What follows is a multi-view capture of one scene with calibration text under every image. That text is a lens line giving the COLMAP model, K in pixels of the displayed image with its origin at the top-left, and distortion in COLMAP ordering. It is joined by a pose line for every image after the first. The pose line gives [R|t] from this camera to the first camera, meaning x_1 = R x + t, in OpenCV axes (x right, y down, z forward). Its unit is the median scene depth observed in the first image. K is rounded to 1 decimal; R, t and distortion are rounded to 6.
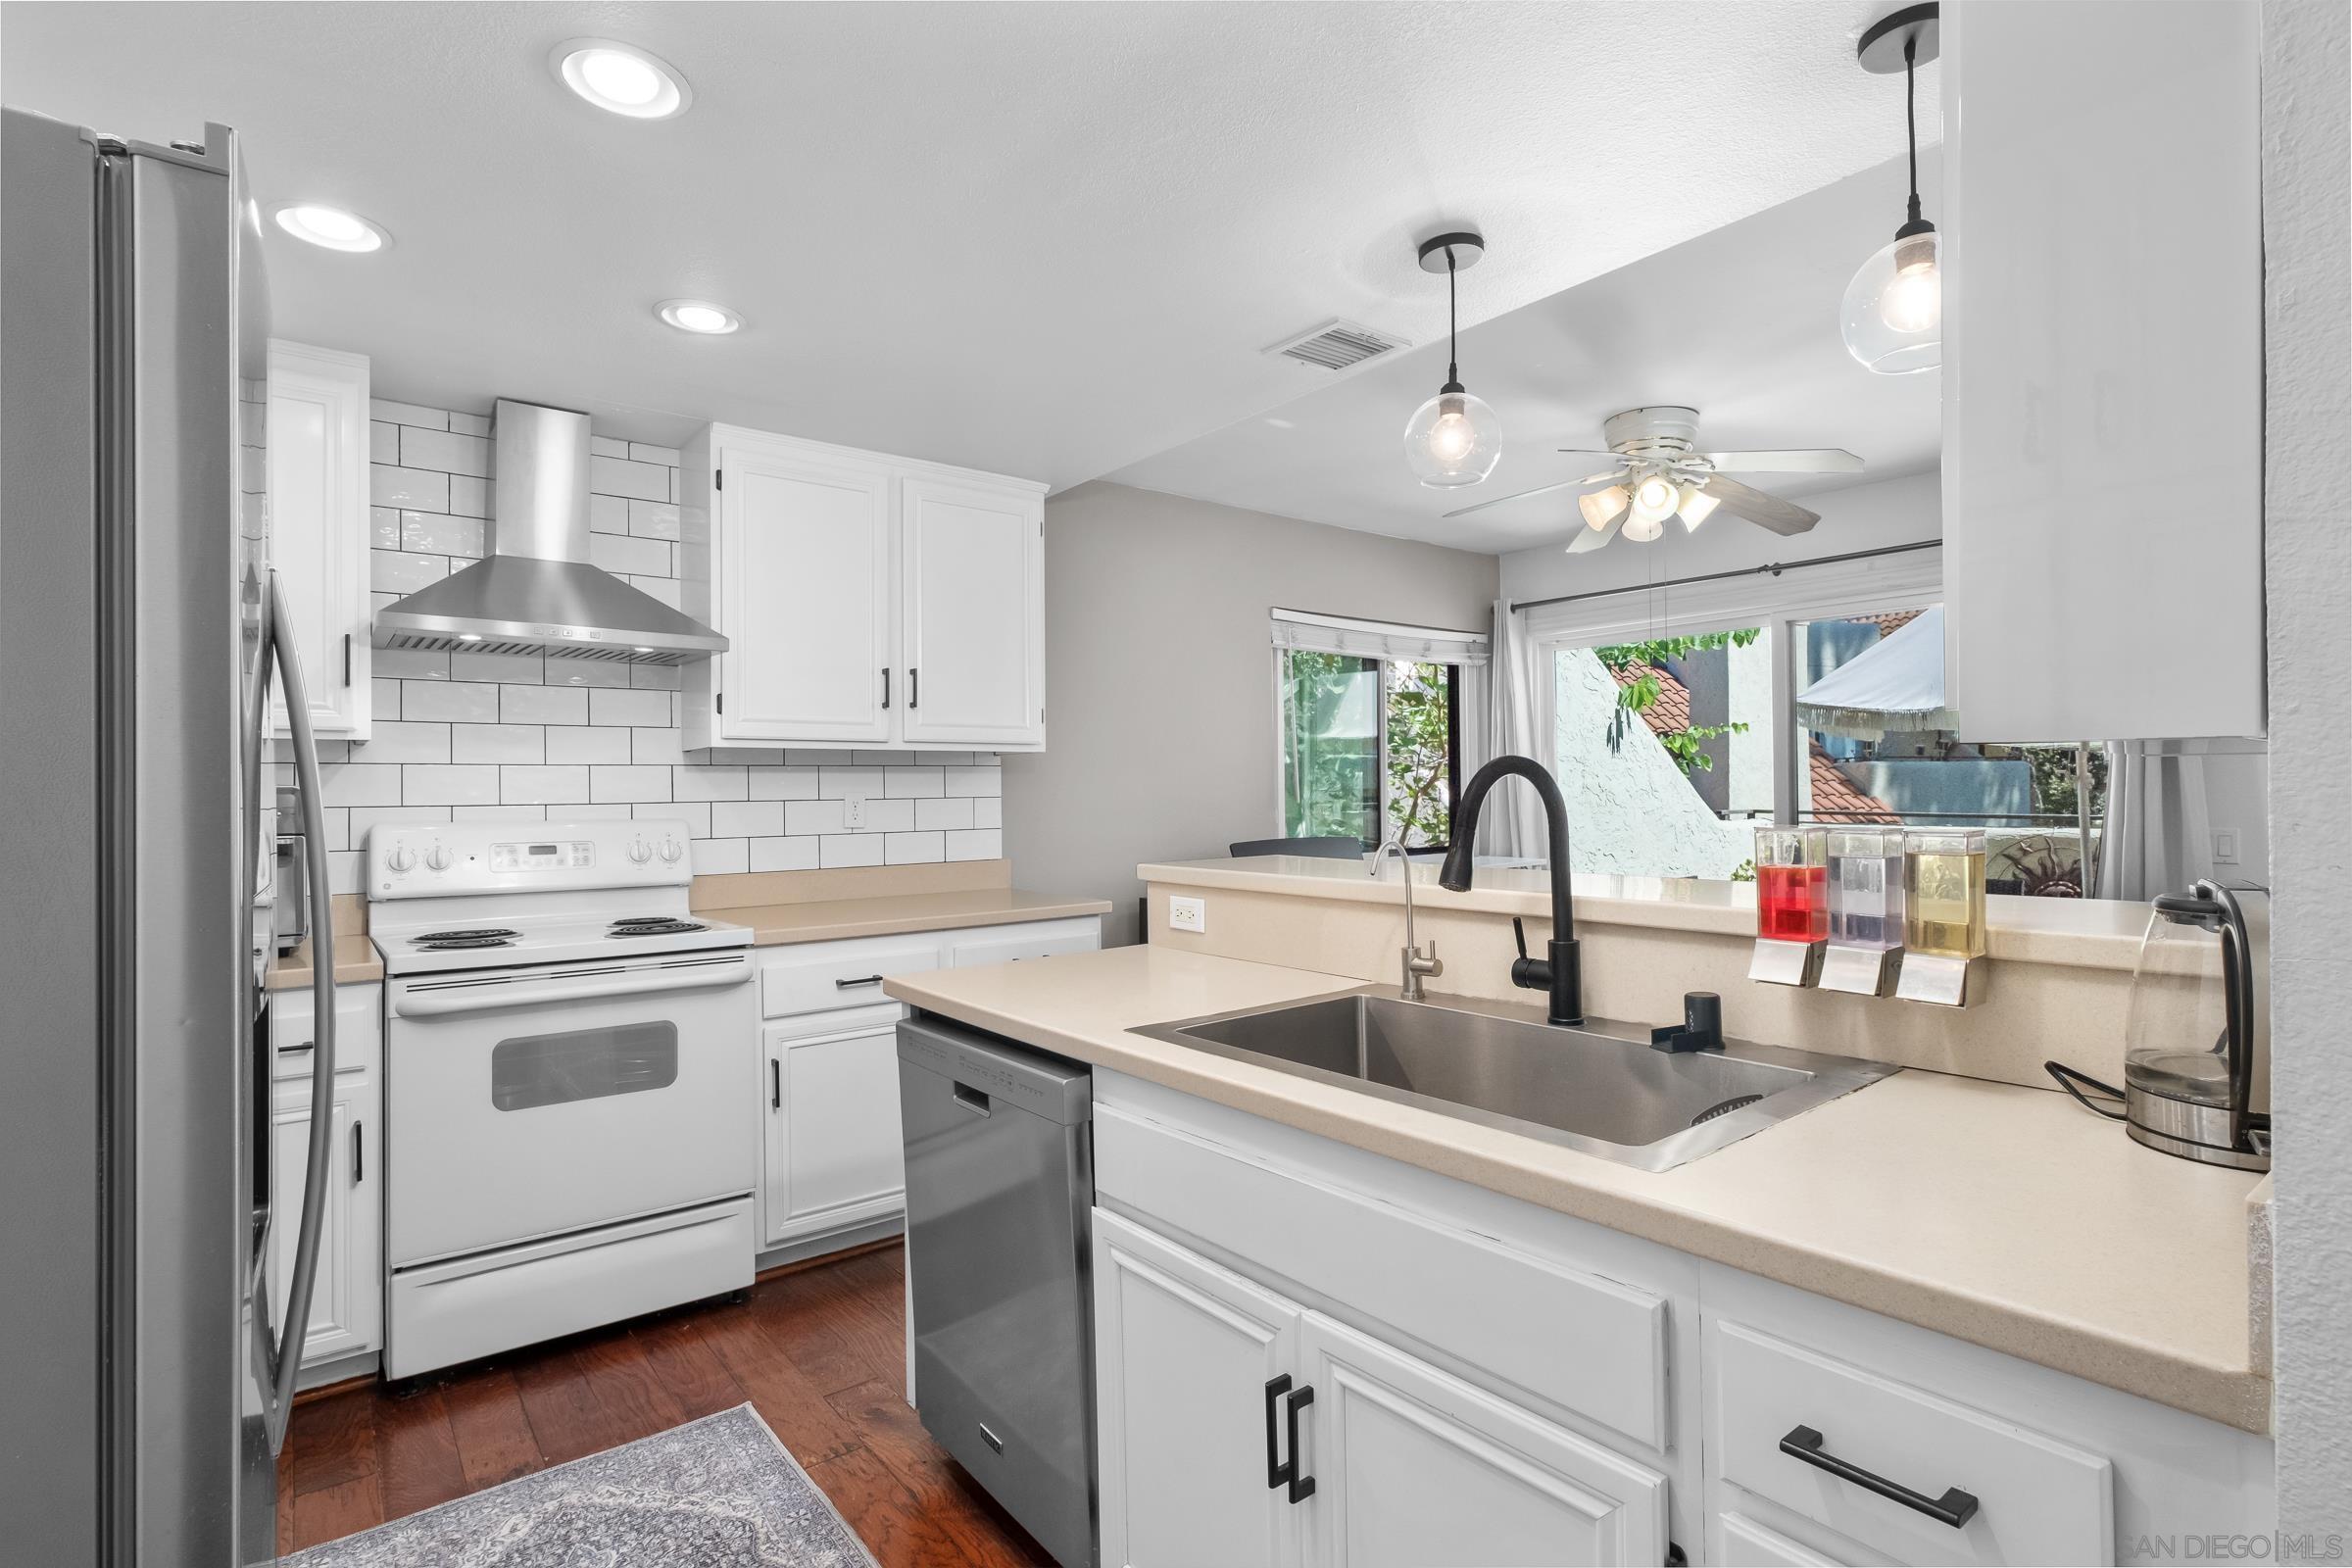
lens RADIAL K [[1148.8, 0, 1174.3], [0, 1148.8, 782.3], [0, 0, 1]] dist [0.001675, 0.001011]
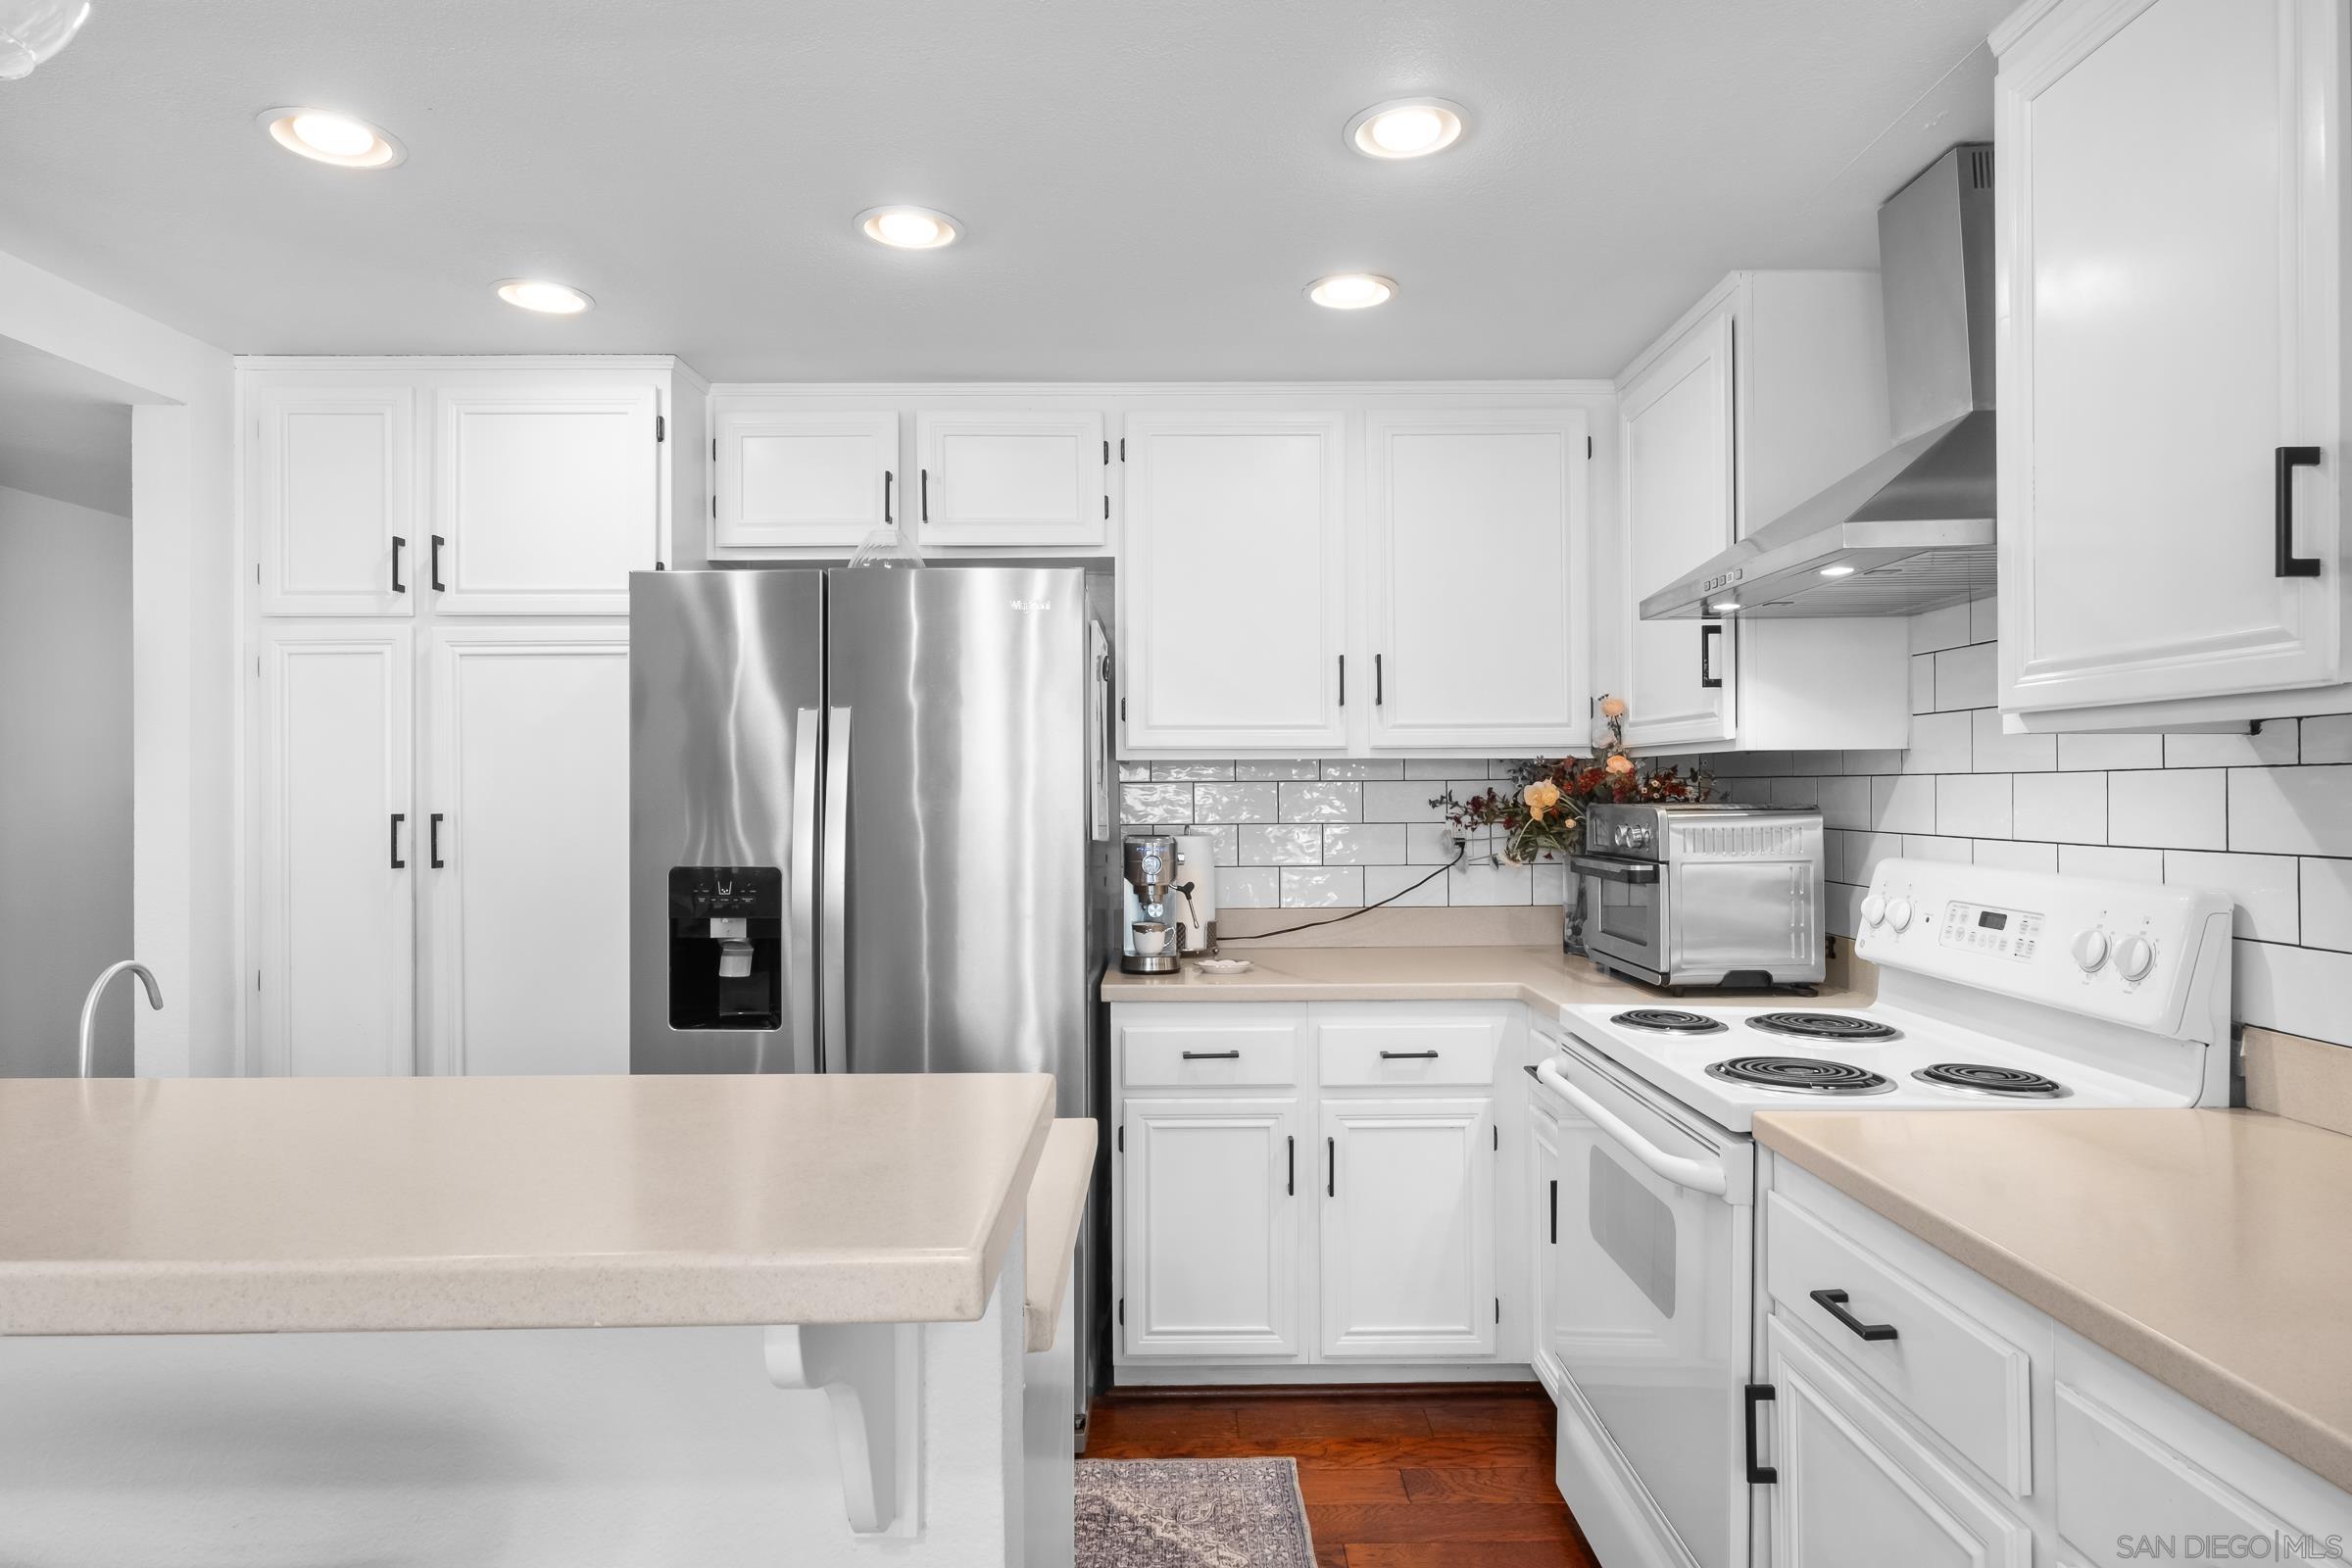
lens RADIAL K [[1326.9, 0, 1176.0], [0, 1326.9, 784.0], [0, 0, 1]] dist [0.002431, 0.000378]
pose [[-0.607486, 0.008170, -0.794289, 0.286485], [0.016755, 0.999856, -0.002531, -0.018954], [0.794154, -0.014846, -0.607535, 1.302578]]
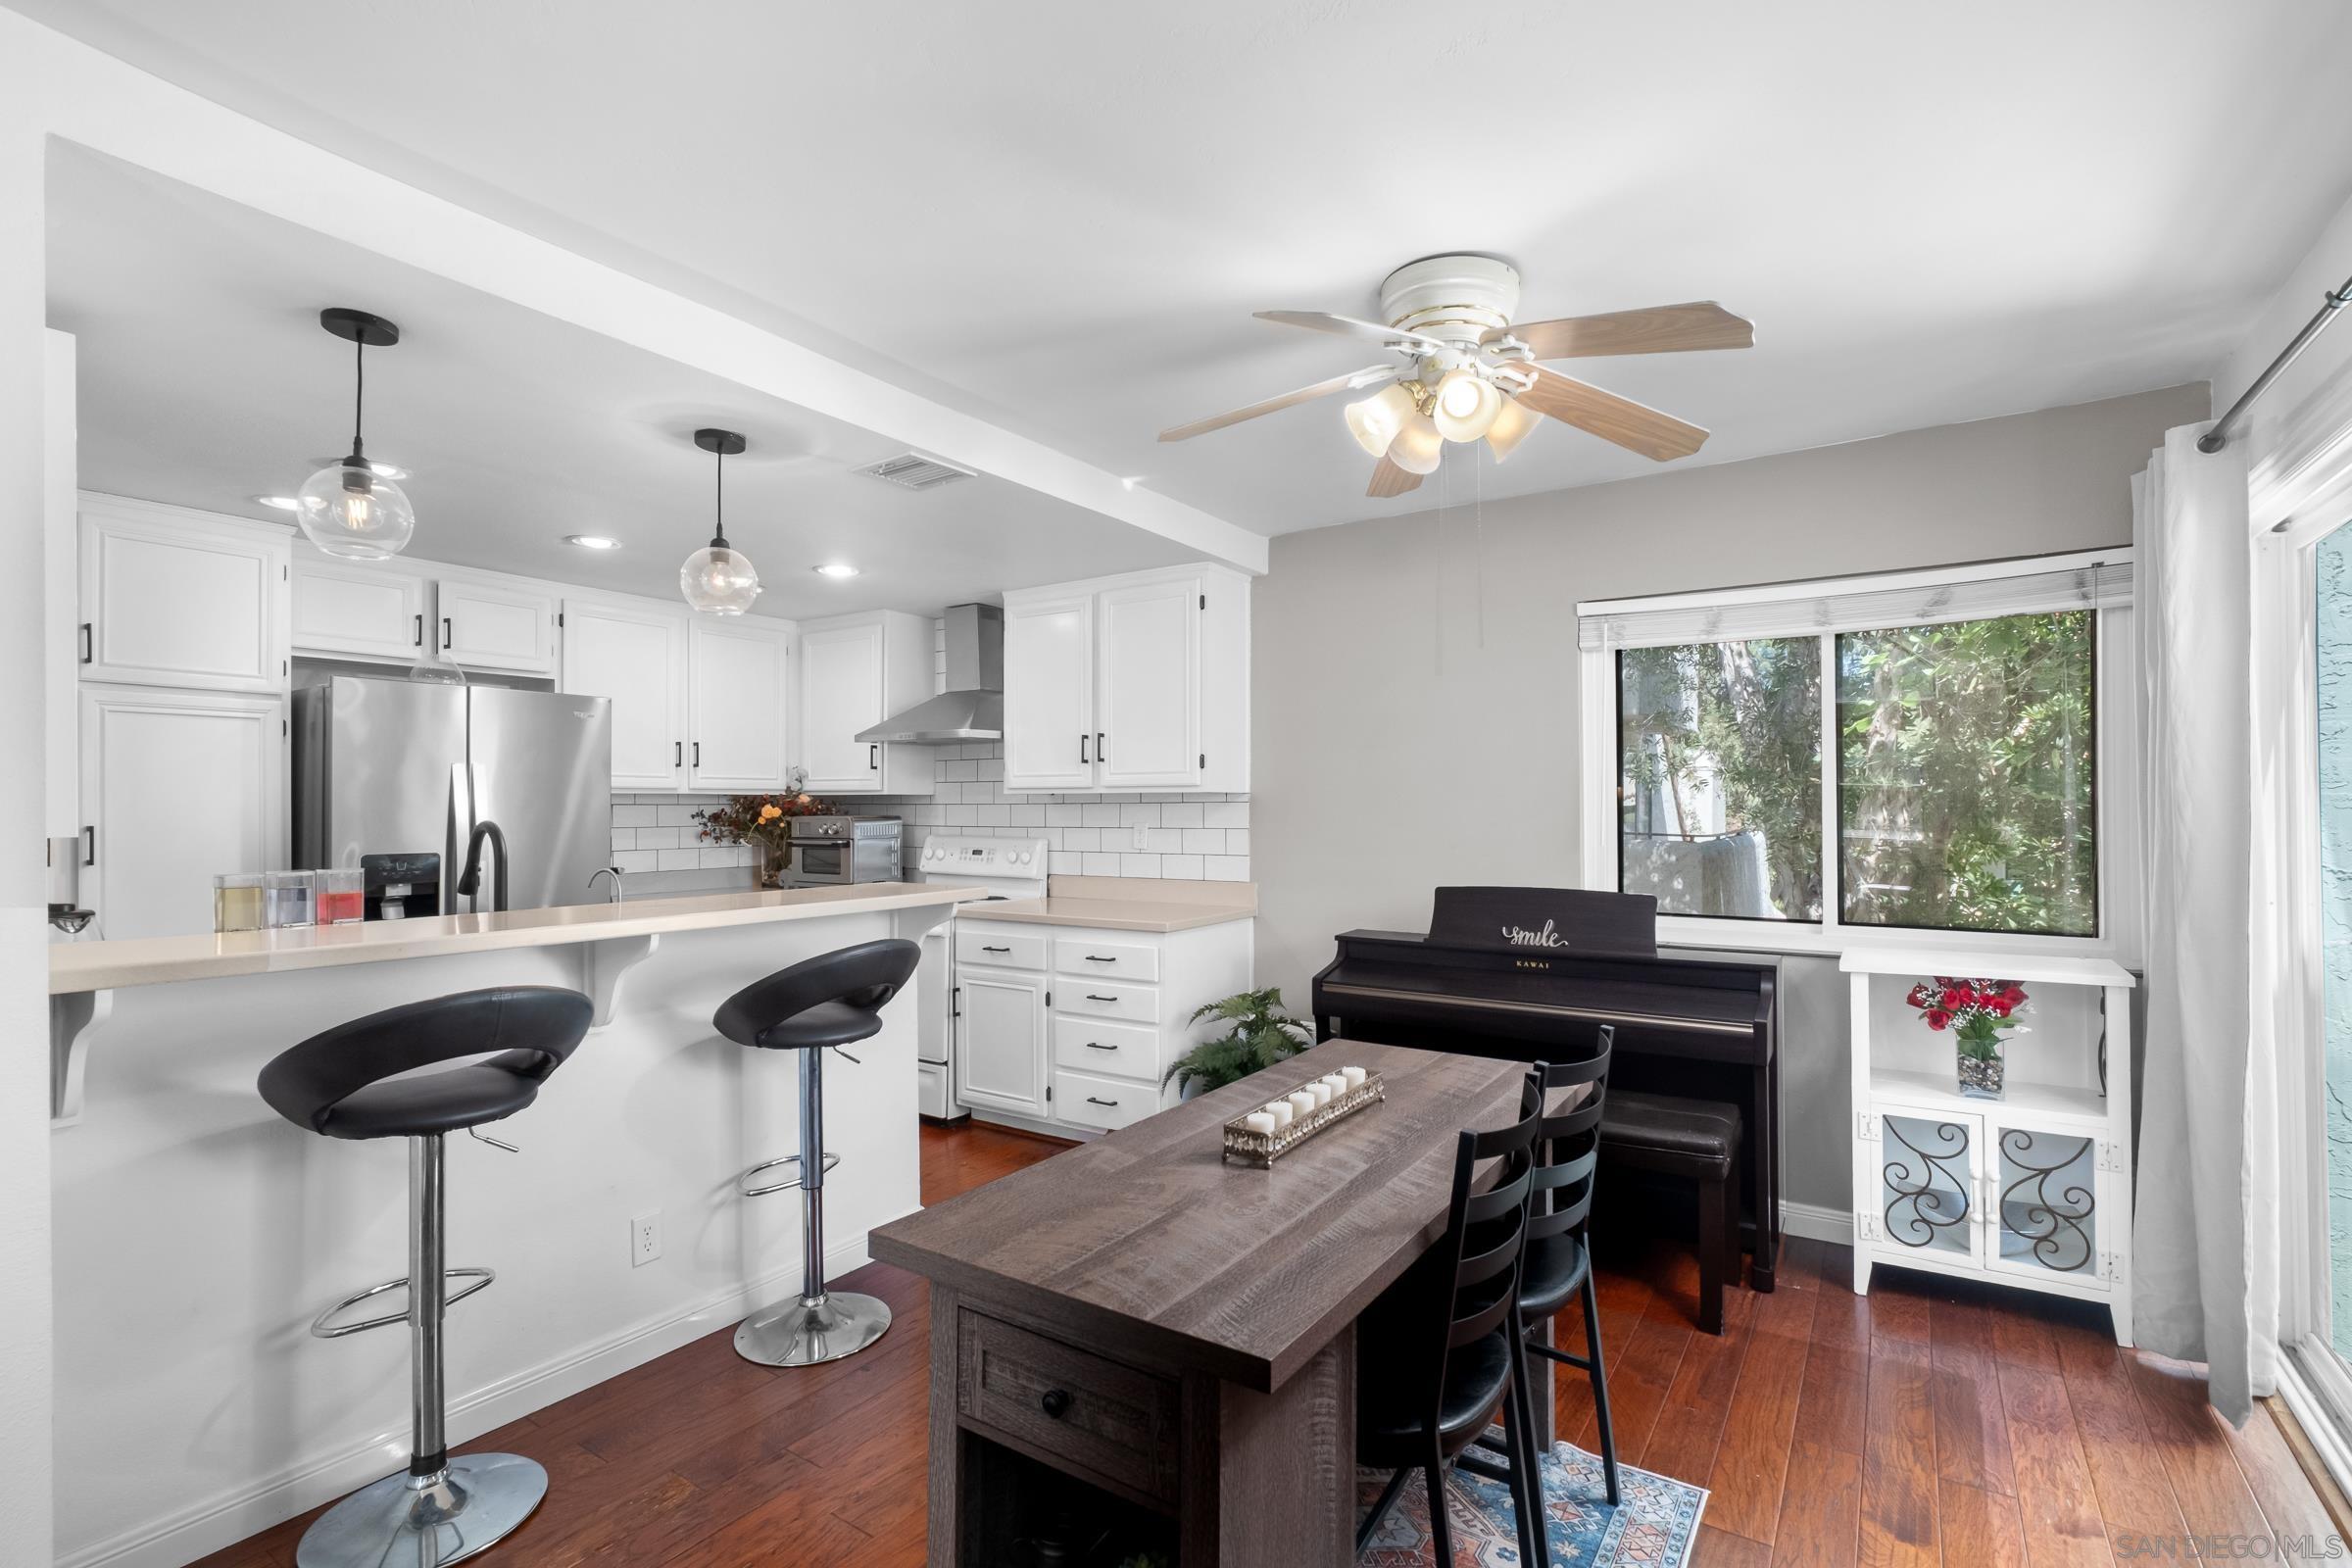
lens RADIAL K [[1060.4, 0, 1175.8], [0, 1060.4, 798.1], [0, 0, 1]] dist [0.003834, 0.000335]
pose [[0.310962, 0.001205, -0.950421, 1.342141], [0.006117, 0.999976, 0.003269, -0.035395], [0.950403, -0.006831, 0.310947, 0.940789]]
